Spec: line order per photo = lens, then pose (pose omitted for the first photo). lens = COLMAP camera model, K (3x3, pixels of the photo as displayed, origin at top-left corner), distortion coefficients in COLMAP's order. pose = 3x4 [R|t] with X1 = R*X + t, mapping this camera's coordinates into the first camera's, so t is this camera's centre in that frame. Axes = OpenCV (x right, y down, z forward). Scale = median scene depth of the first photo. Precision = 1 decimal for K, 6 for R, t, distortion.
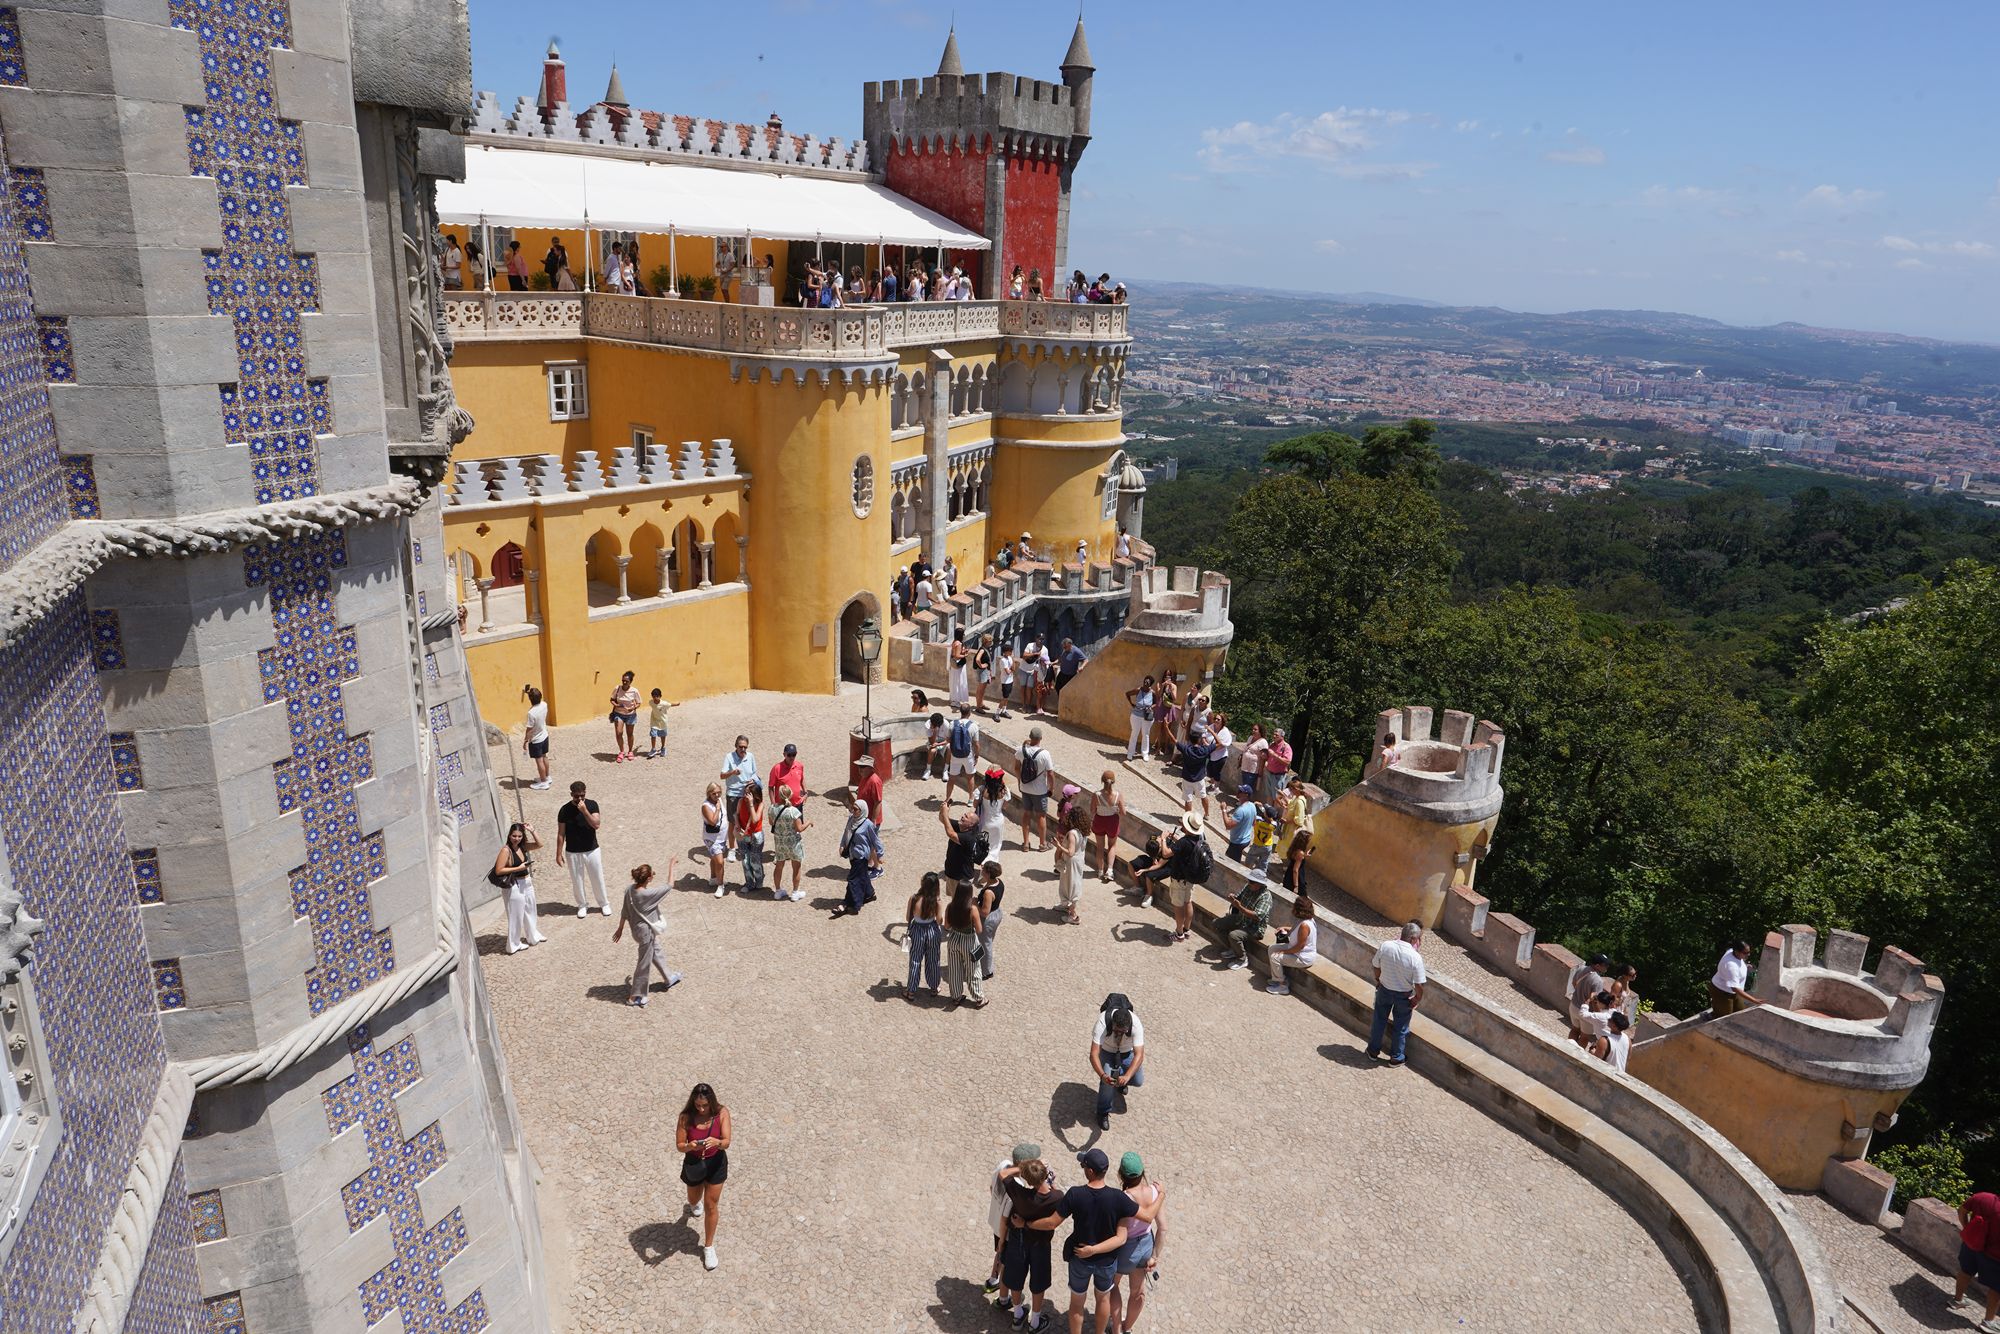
lens RADIAL K [[1343.8, 0, 1000.0], [0, 1343.8, 667.0], [0, 0, 1]] dist [0.000261, 0.006185]
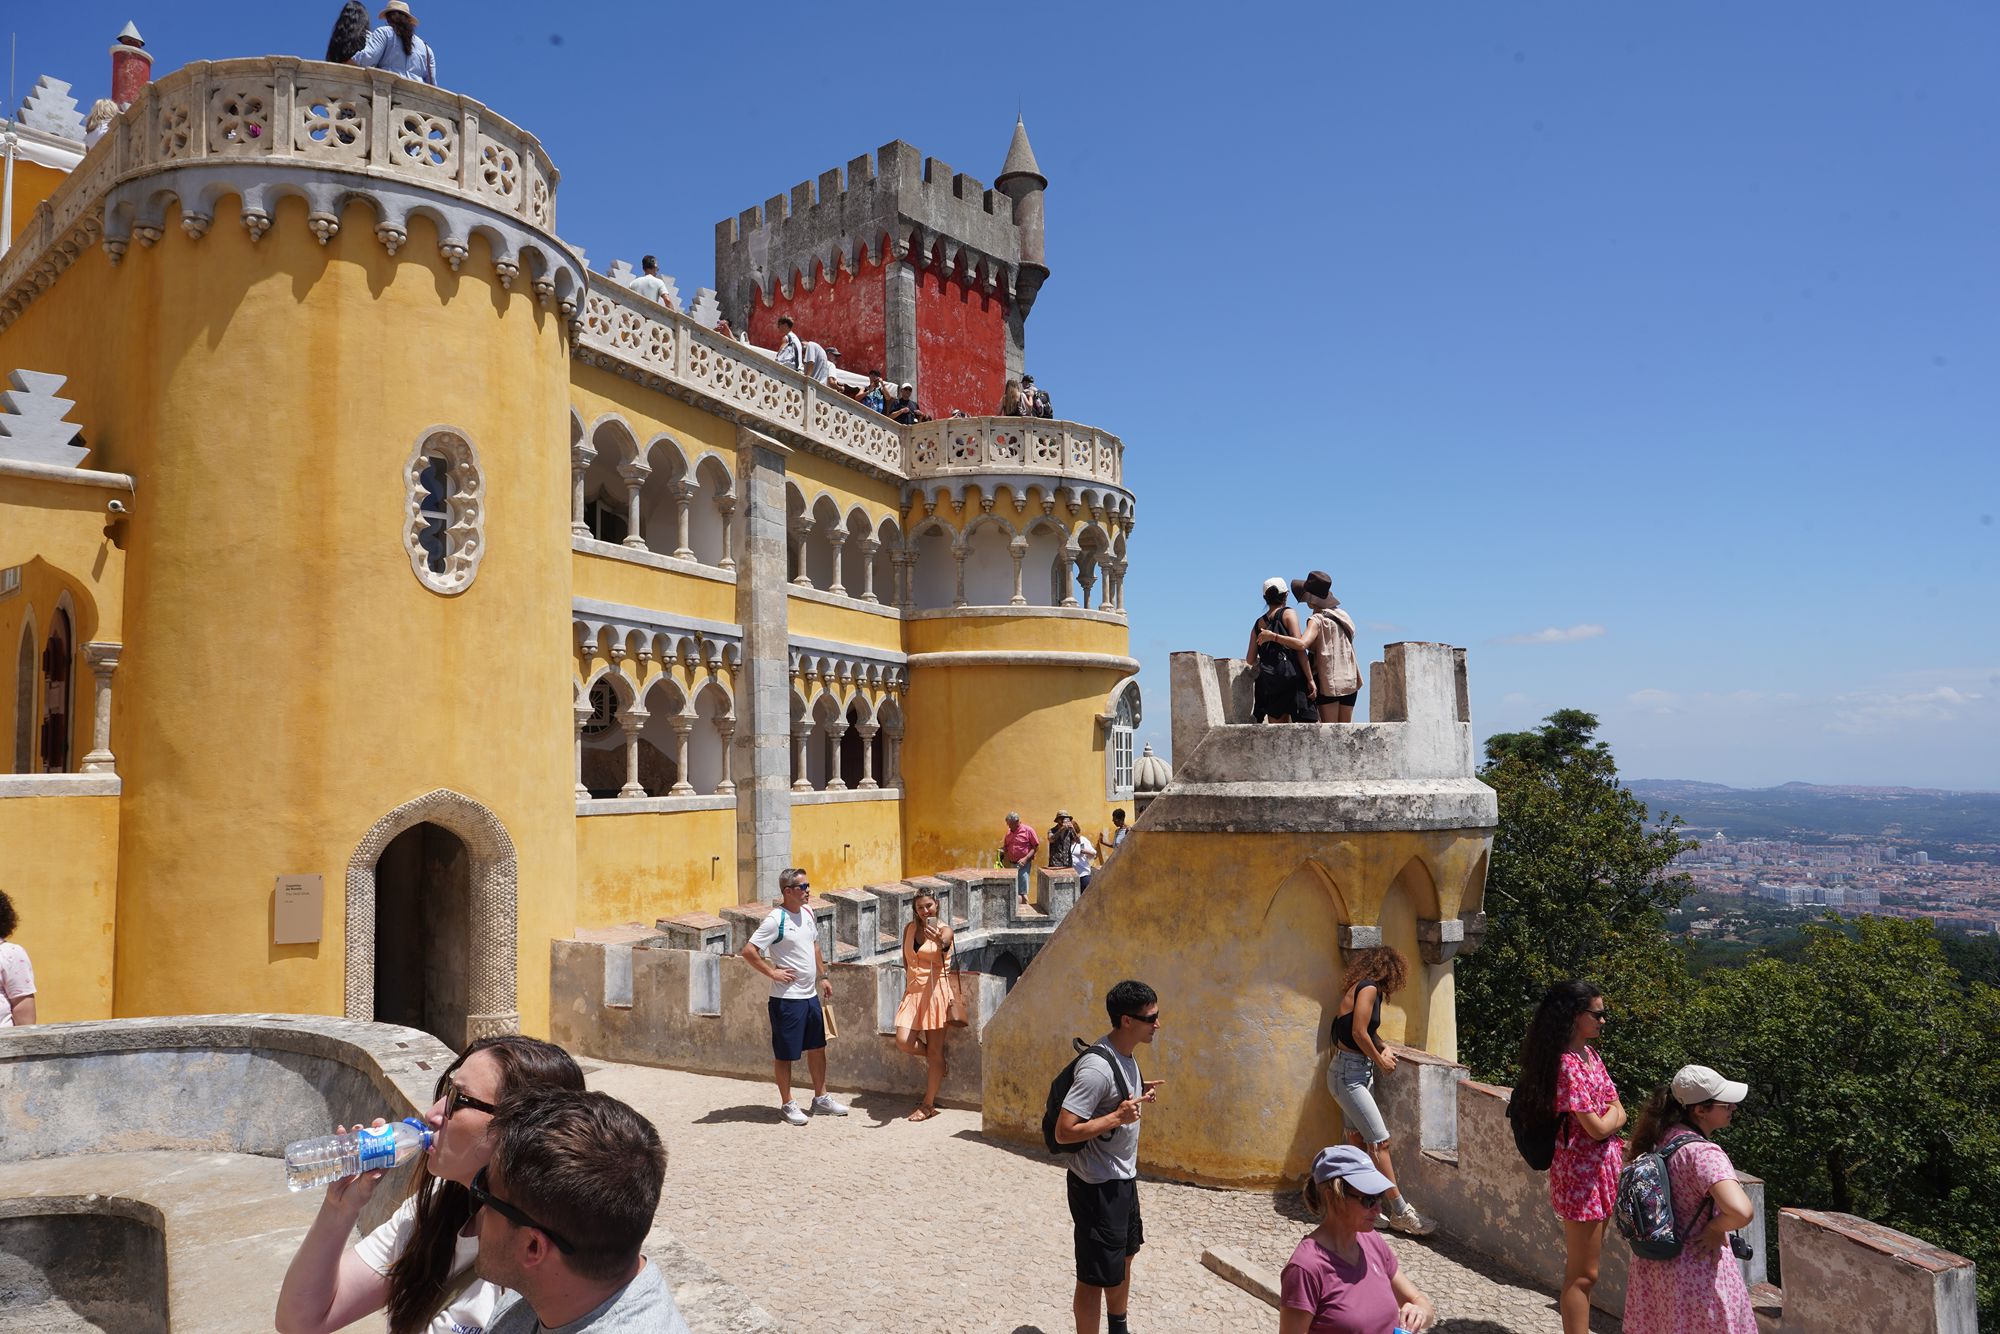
lens RADIAL K [[1343.8, 0, 1000.0], [0, 1343.8, 667.0], [0, 0, 1]] dist [0.000261, 0.006185]
pose [[0.998112, -0.060808, -0.008692, 0.039810], [0.053520, 0.930347, -0.362754, 0.038500], [0.030144, 0.361604, 0.931844, 0.469220]]
